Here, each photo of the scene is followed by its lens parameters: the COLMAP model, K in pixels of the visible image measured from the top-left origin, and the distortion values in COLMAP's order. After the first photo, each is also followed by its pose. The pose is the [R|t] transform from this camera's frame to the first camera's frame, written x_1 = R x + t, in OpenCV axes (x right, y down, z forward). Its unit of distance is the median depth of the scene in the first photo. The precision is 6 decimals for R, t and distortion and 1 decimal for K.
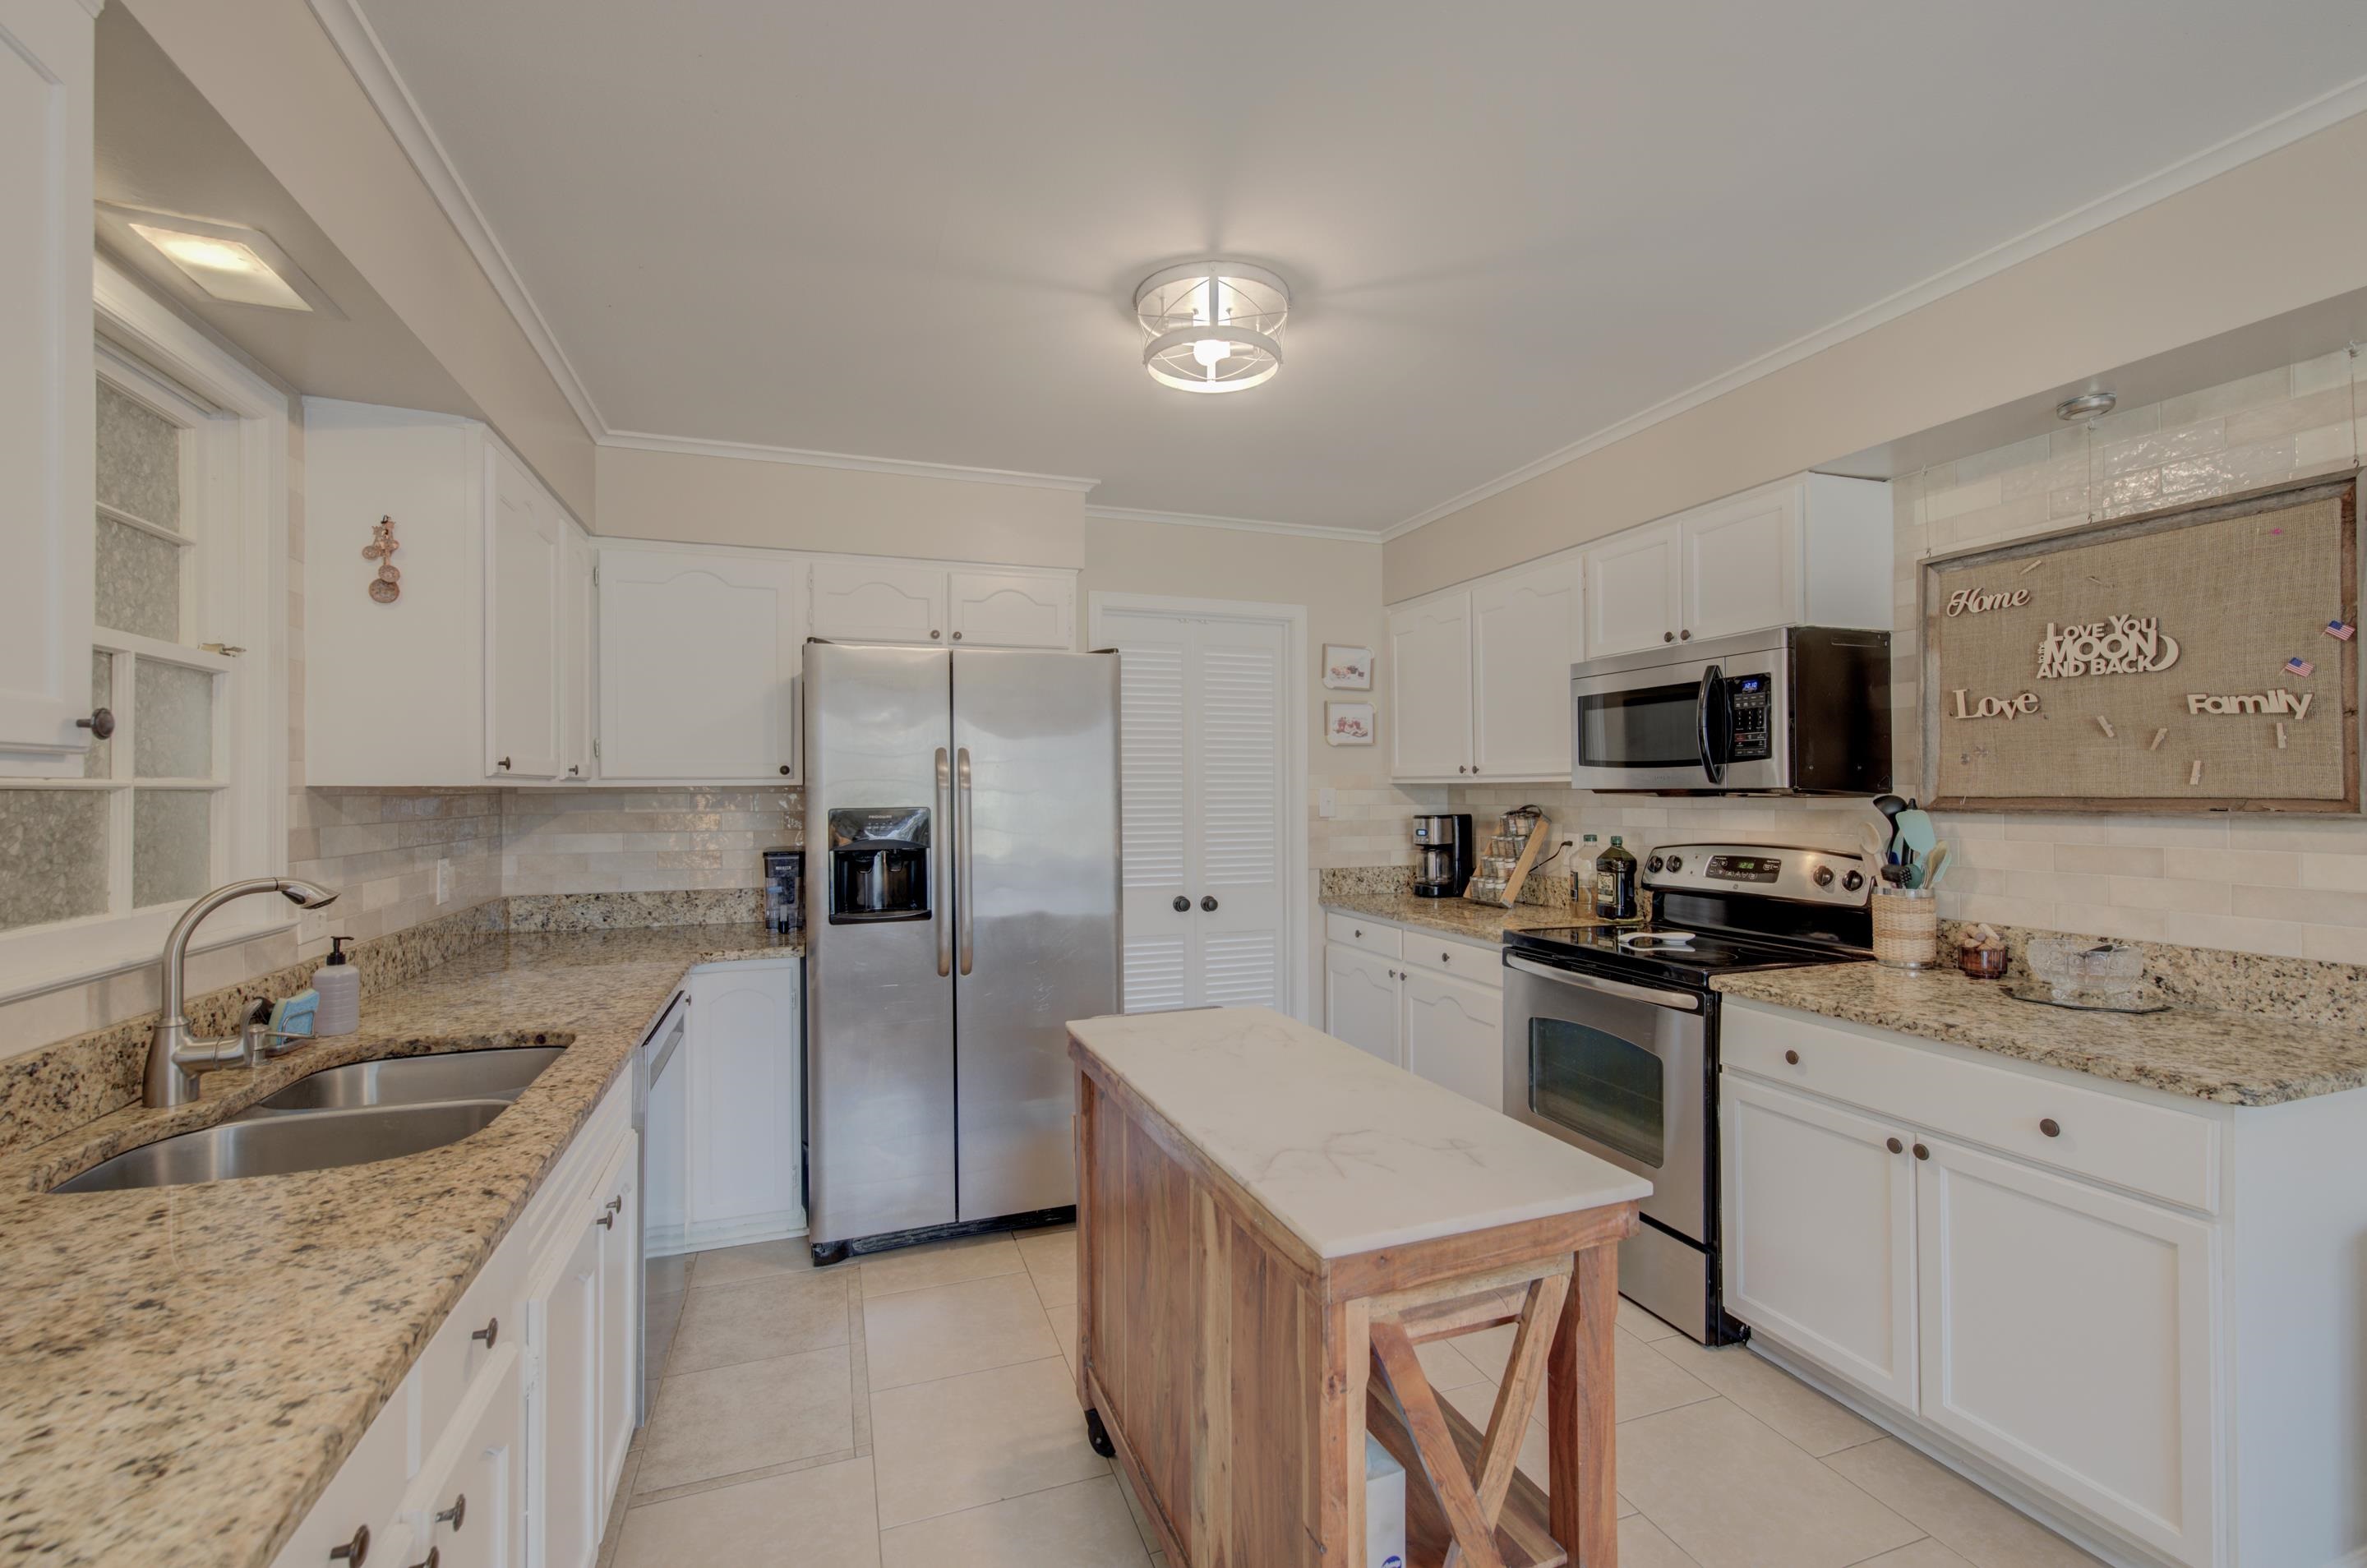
lens RADIAL K [[1001.3, 0, 1180.5], [0, 1001.3, 781.1], [0, 0, 1]] dist [-0.000559, 0.001158]
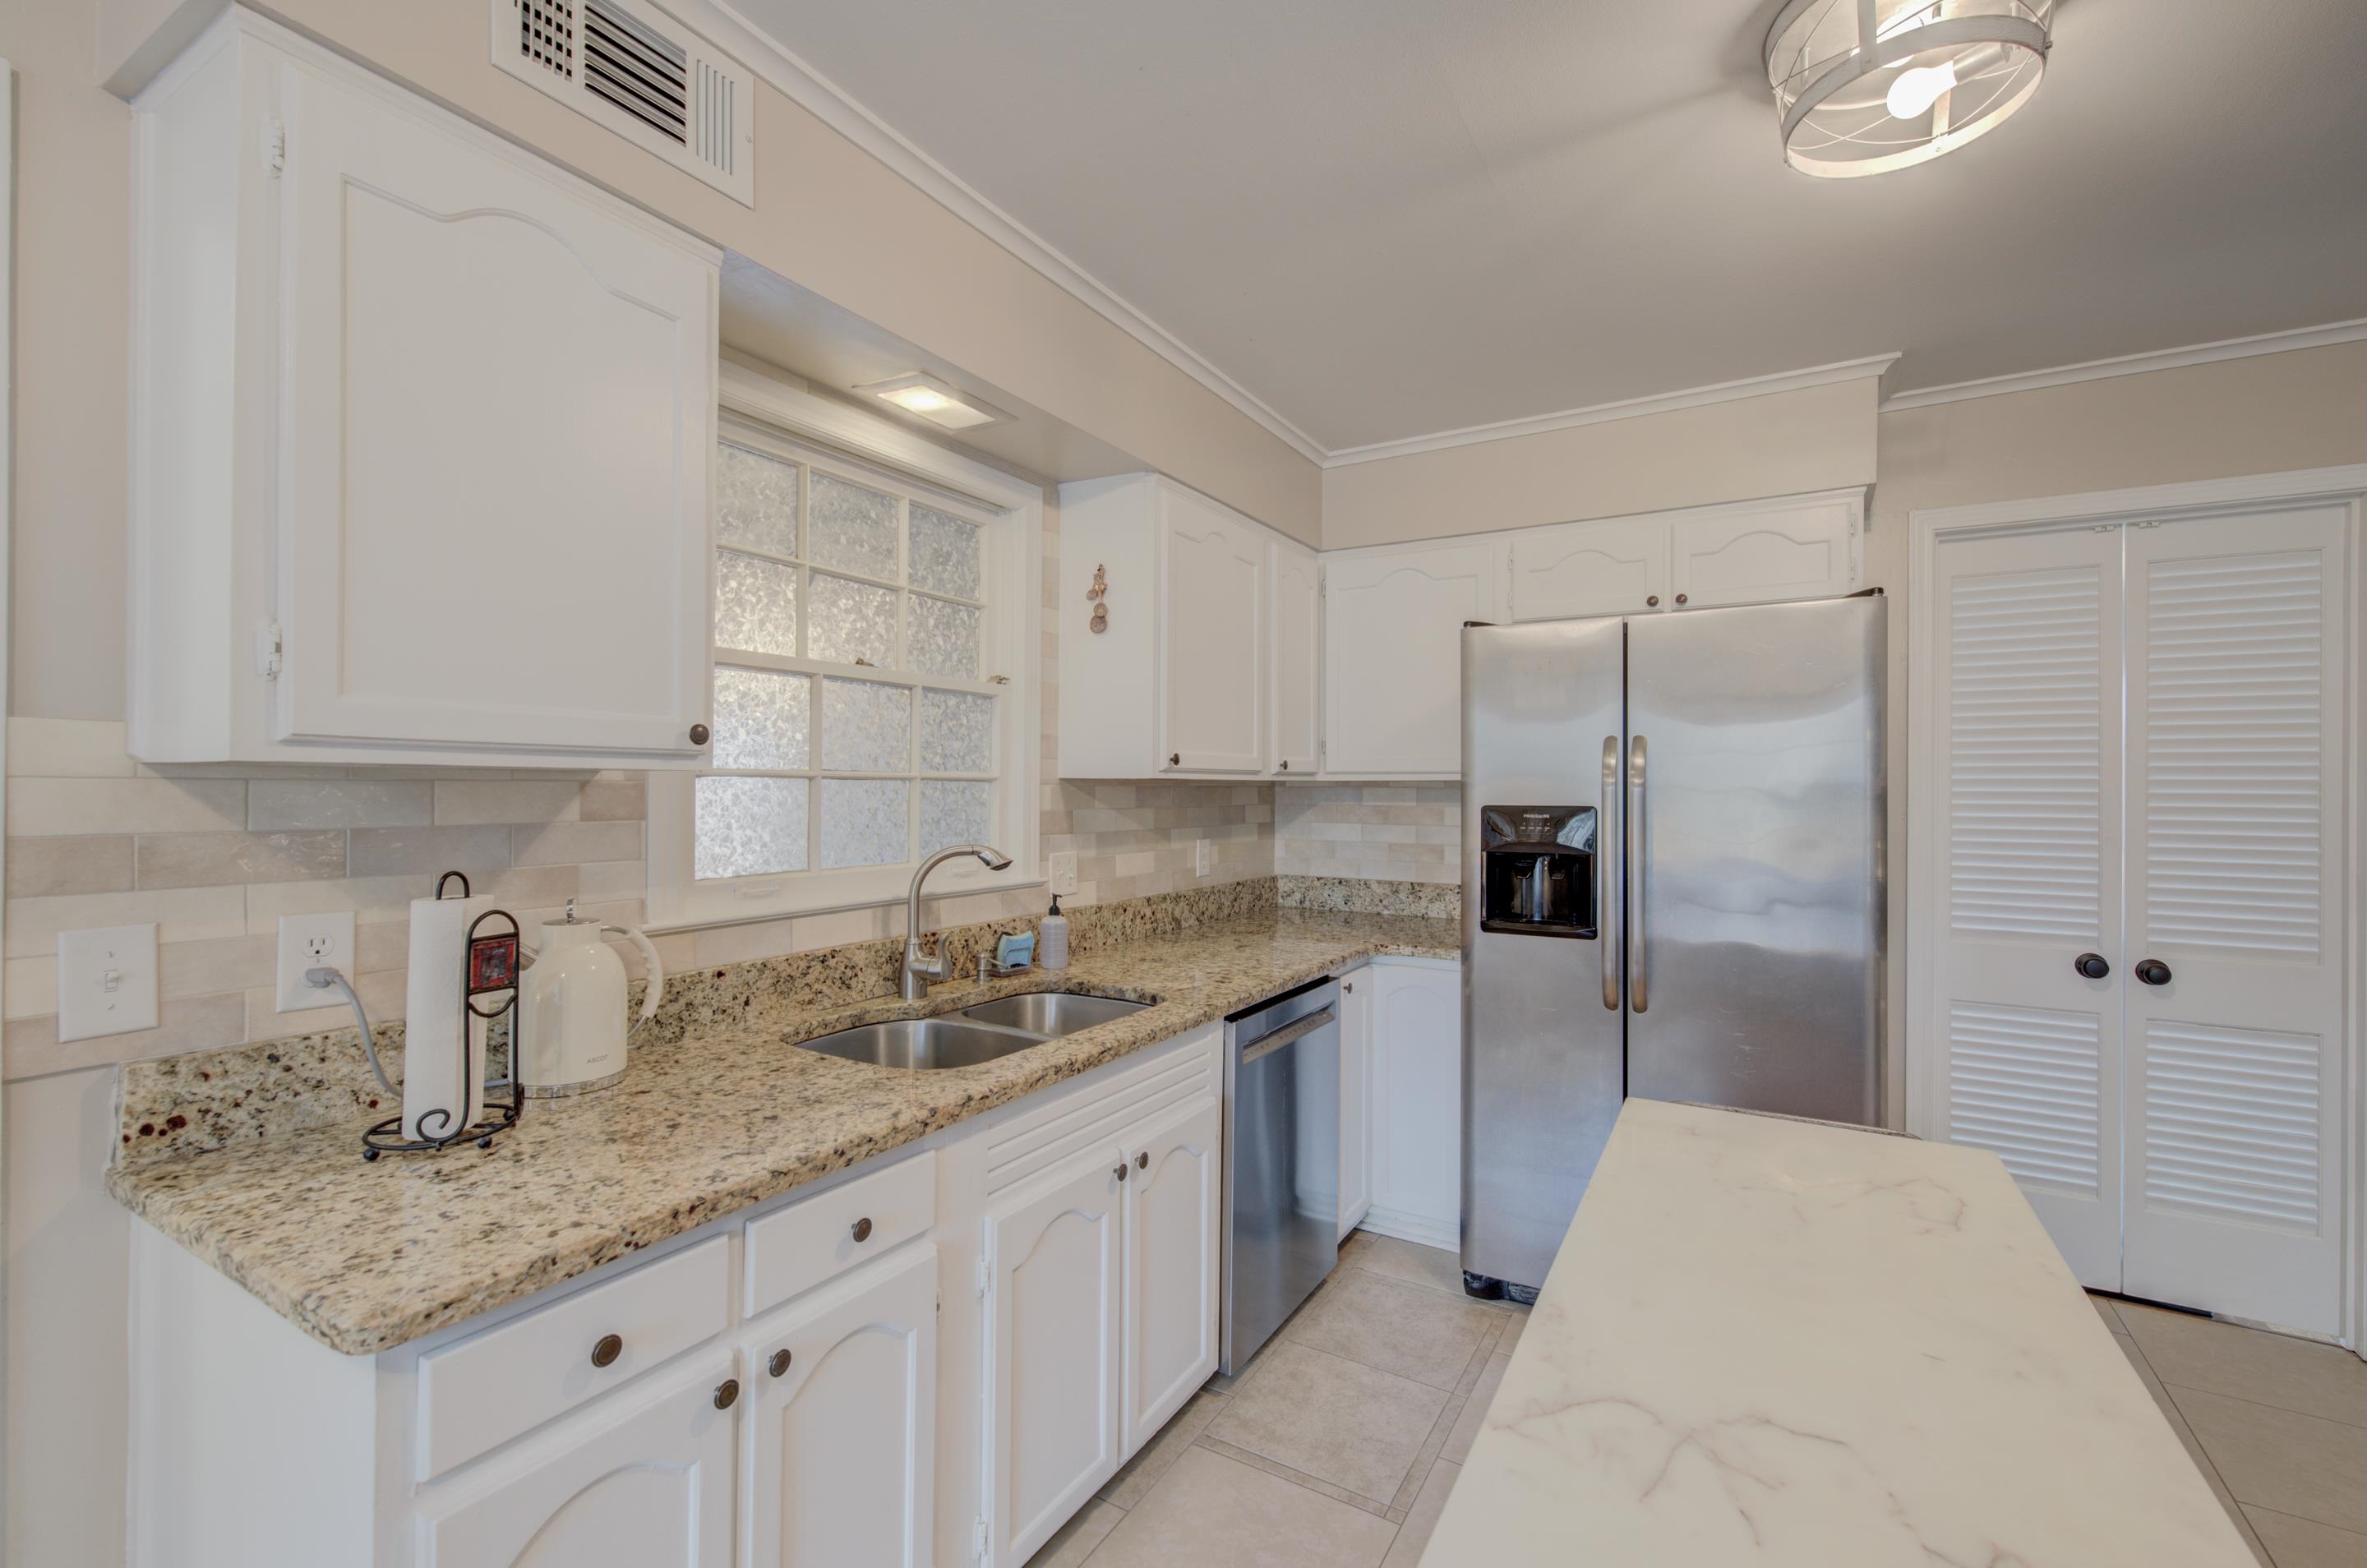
lens RADIAL K [[1001.3, 0, 1198.6], [0, 1001.3, 785.2], [0, 0, 1]] dist [-0.000559, 0.001158]
pose [[0.639666, 0.007298, -0.768618, 0.242590], [-0.002359, 0.999969, 0.007532, 0.003240], [0.768649, -0.003005, 0.639664, 0.268011]]
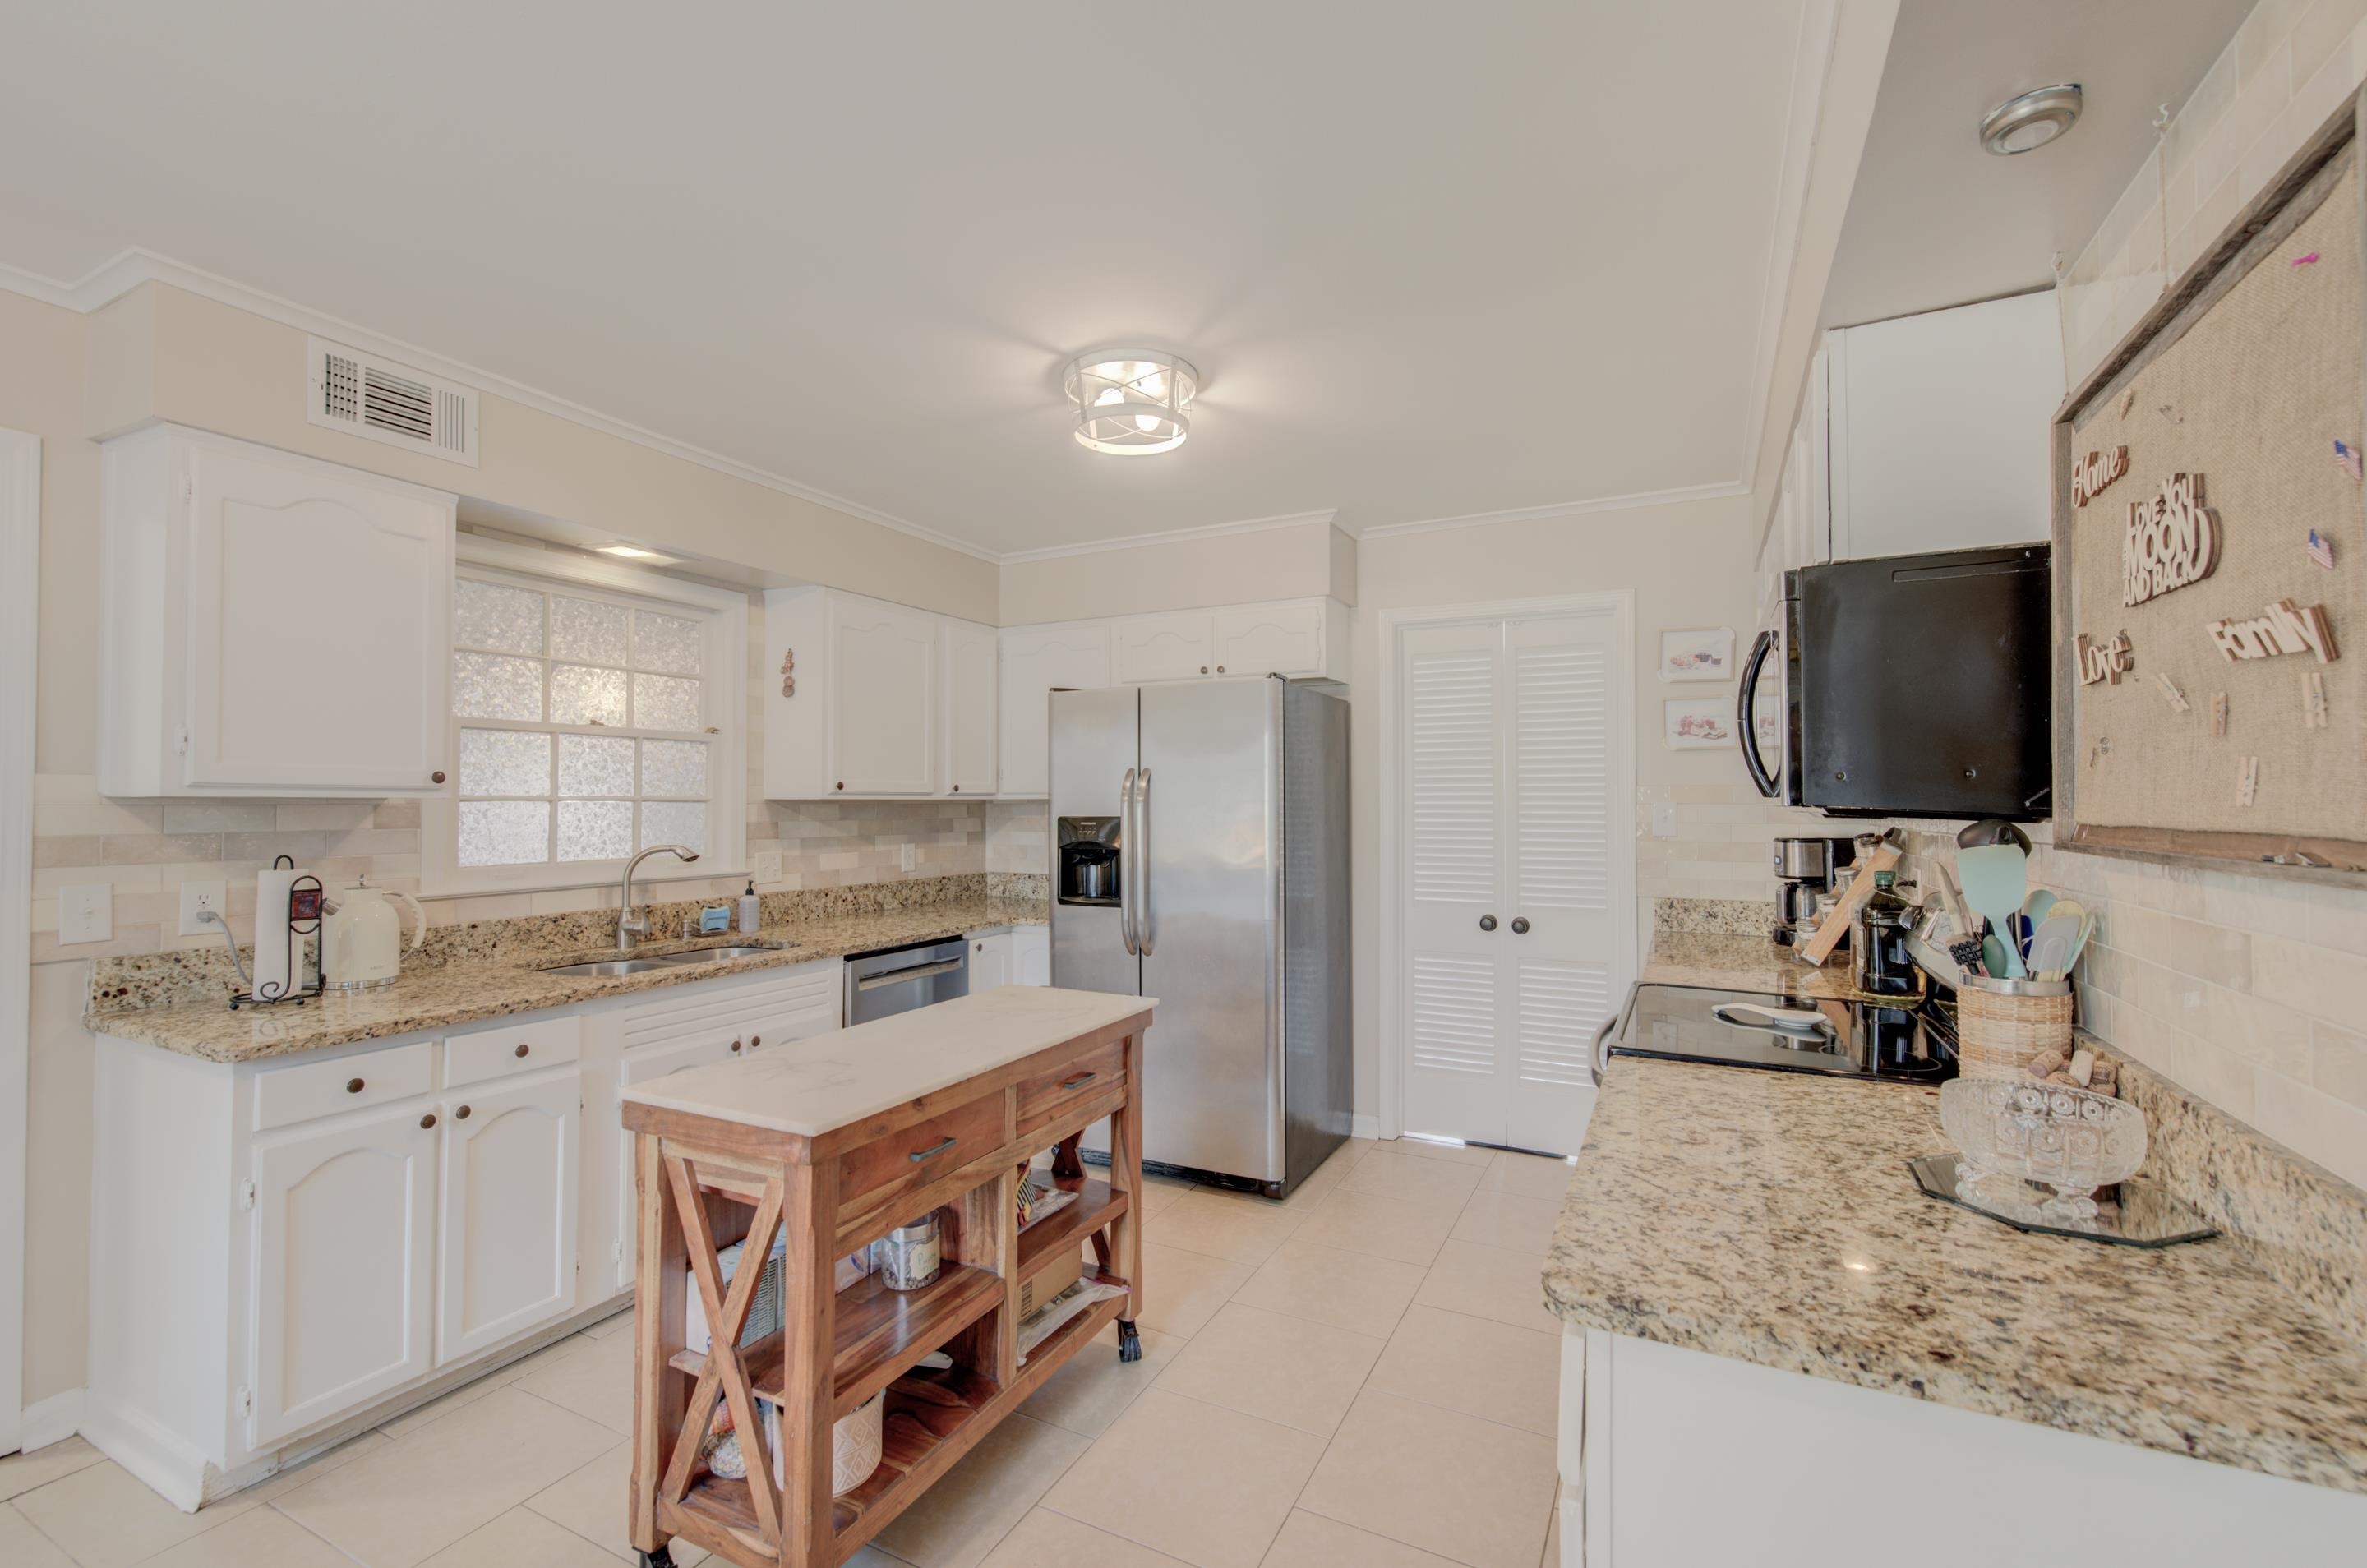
lens RADIAL K [[1001.3, 0, 1200.9], [0, 1001.3, 786.5], [0, 0, 1]] dist [-0.000559, 0.001158]
pose [[0.689856, -0.007412, -0.723908, 0.946301], [0.003584, 0.999970, -0.006822, -0.003200], [0.723937, 0.002111, 0.689862, 0.278158]]
